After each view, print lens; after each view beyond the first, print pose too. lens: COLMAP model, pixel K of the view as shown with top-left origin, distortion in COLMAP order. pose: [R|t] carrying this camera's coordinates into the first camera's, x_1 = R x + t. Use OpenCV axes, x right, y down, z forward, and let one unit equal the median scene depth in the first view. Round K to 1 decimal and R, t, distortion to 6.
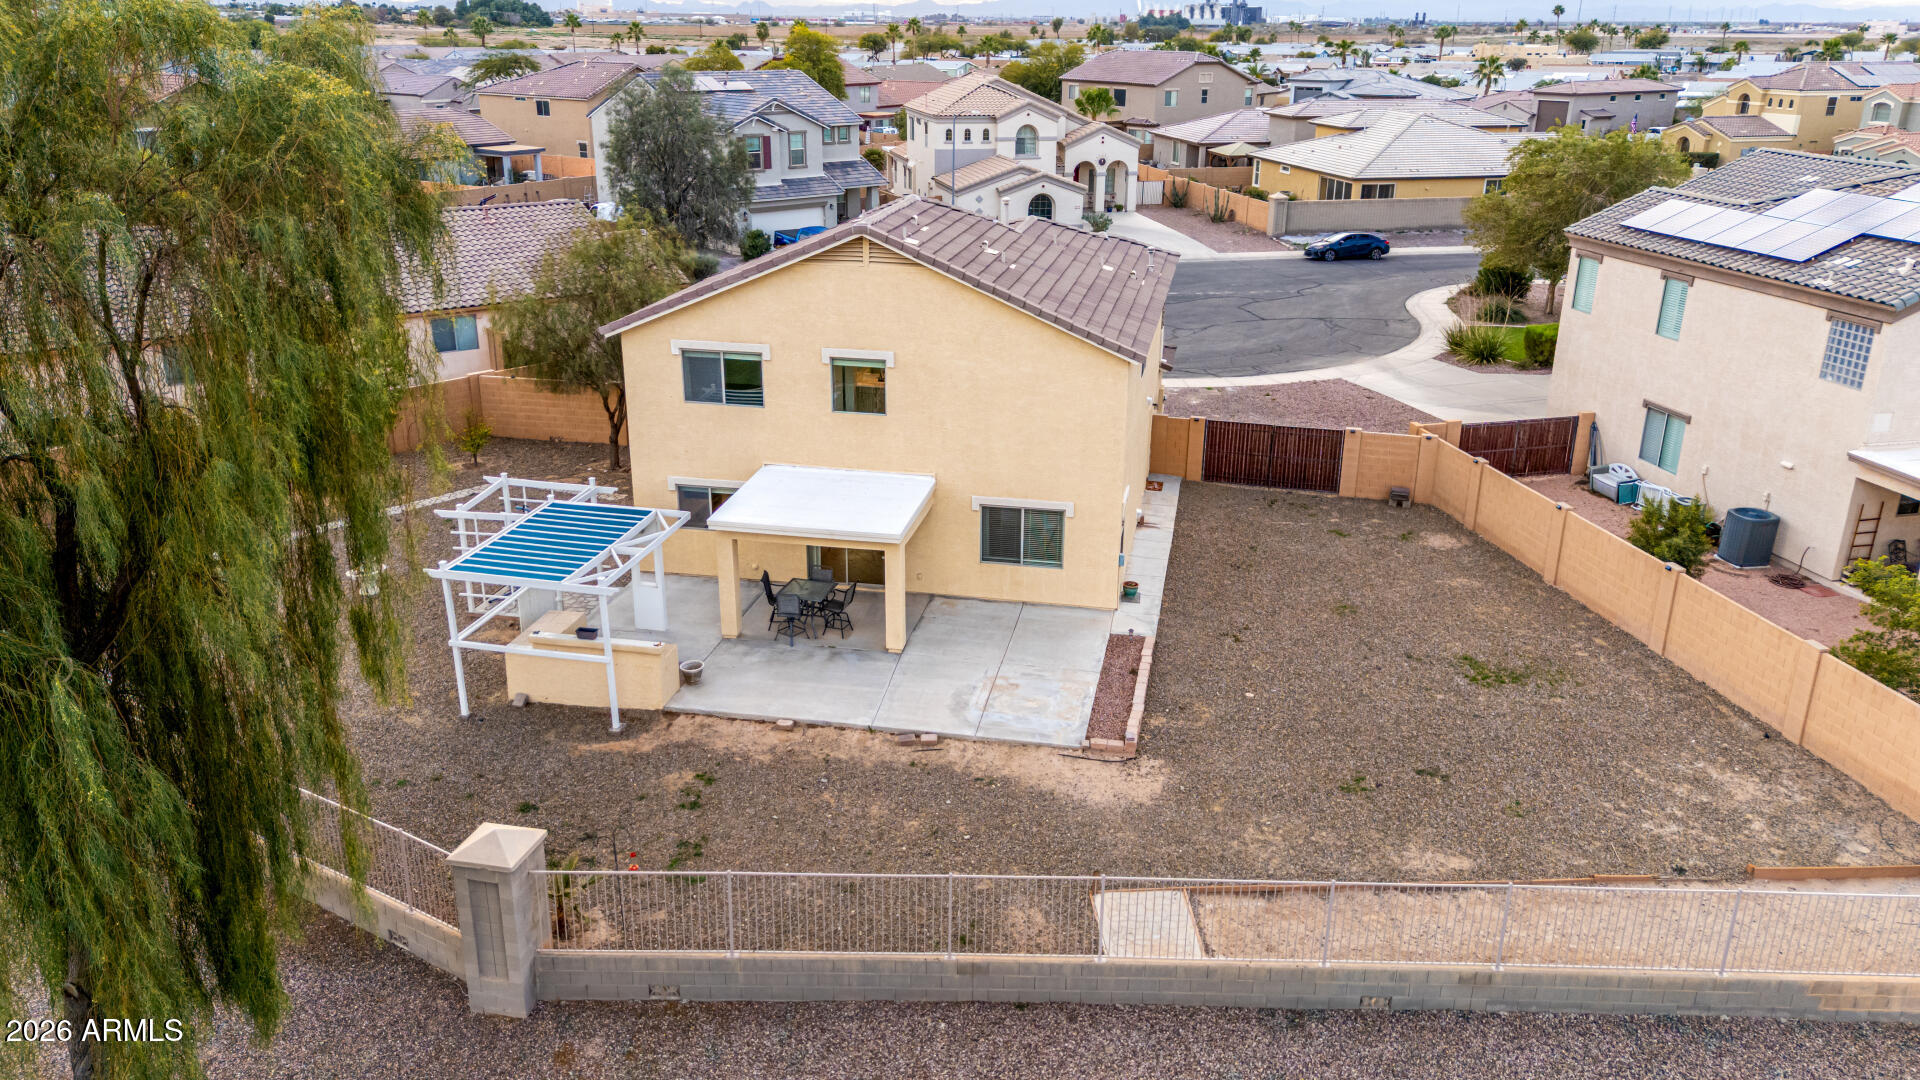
lens RADIAL K [[1429.5, 0, 960.0], [0, 1429.5, 540.0], [0, 0, 1]] dist [0.092156, -0.109236]
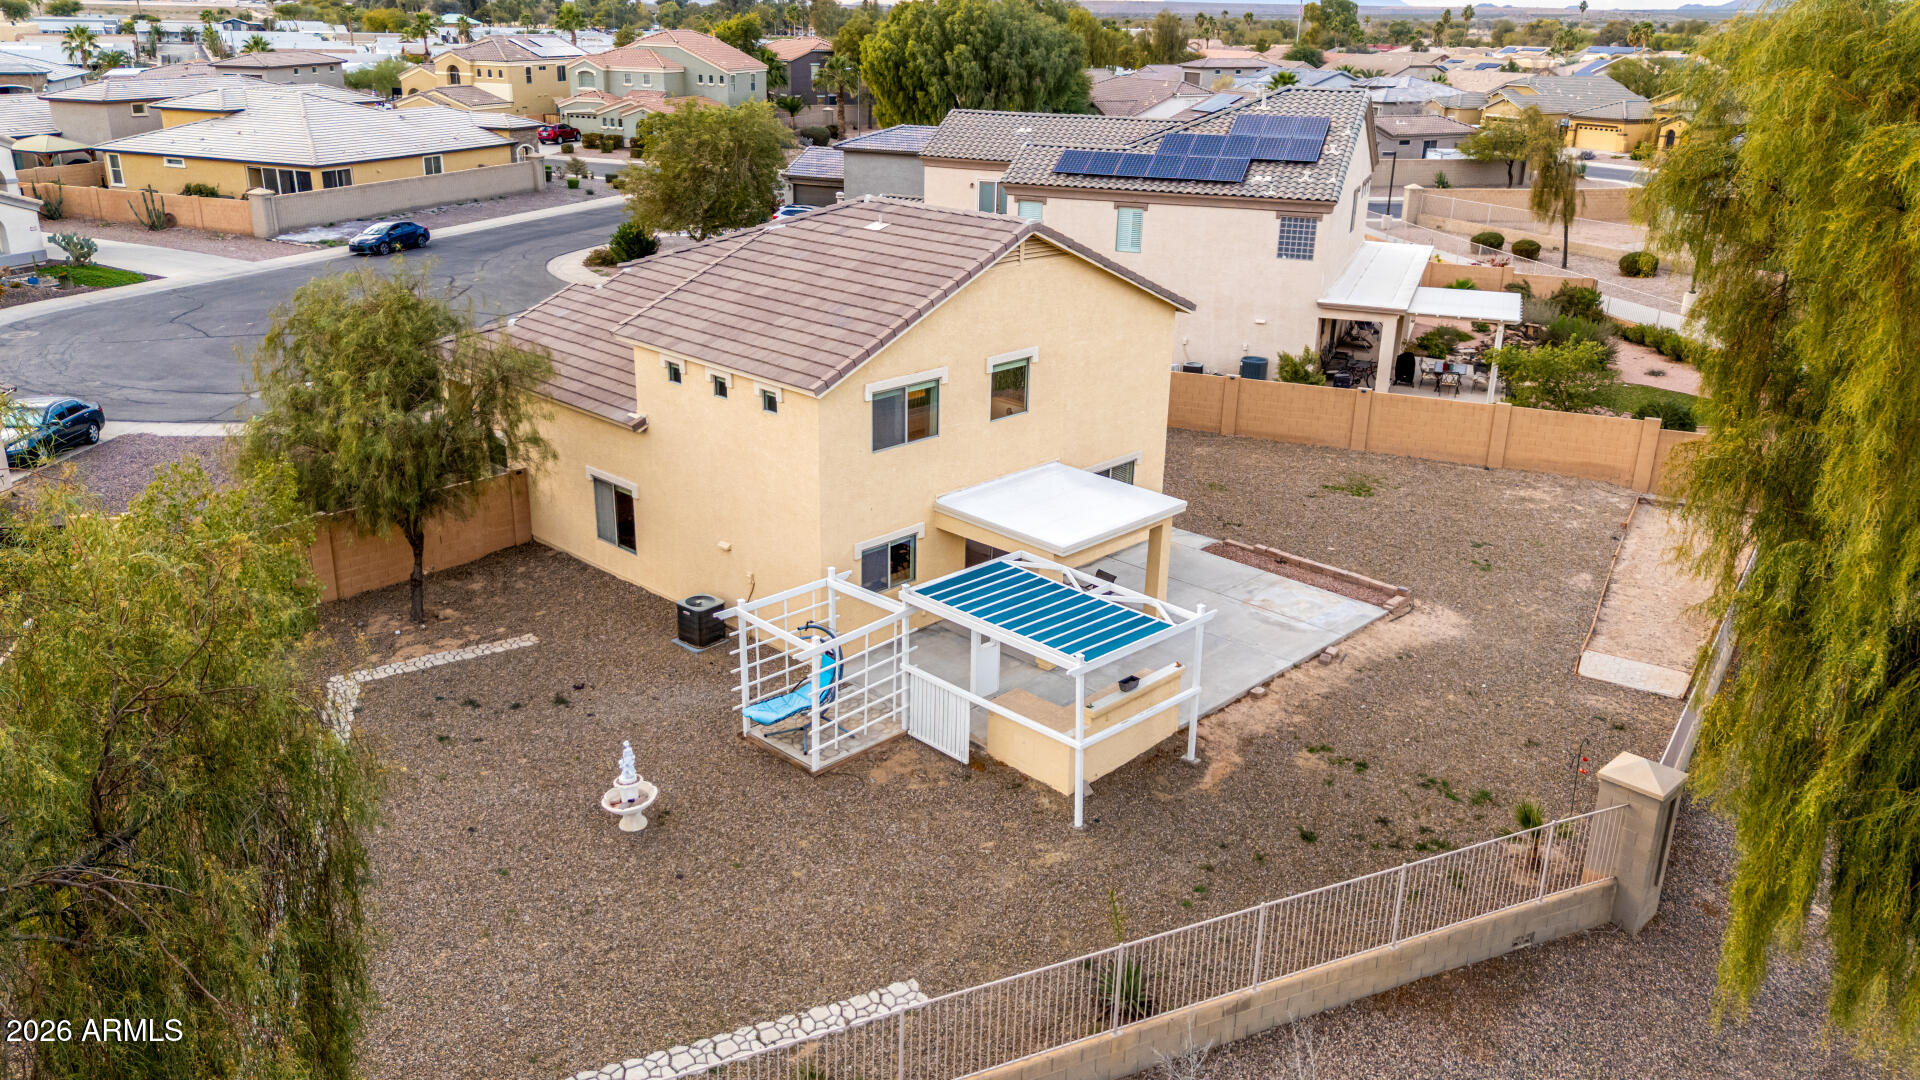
lens RADIAL K [[1429.5, 0, 960.0], [0, 1429.5, 540.0], [0, 0, 1]] dist [0.092156, -0.109236]
pose [[0.539628, -0.289190, 0.790677, -0.693881], [0.273896, 0.948368, 0.159935, -0.136356], [-0.796105, 0.130258, 0.590974, 0.361538]]
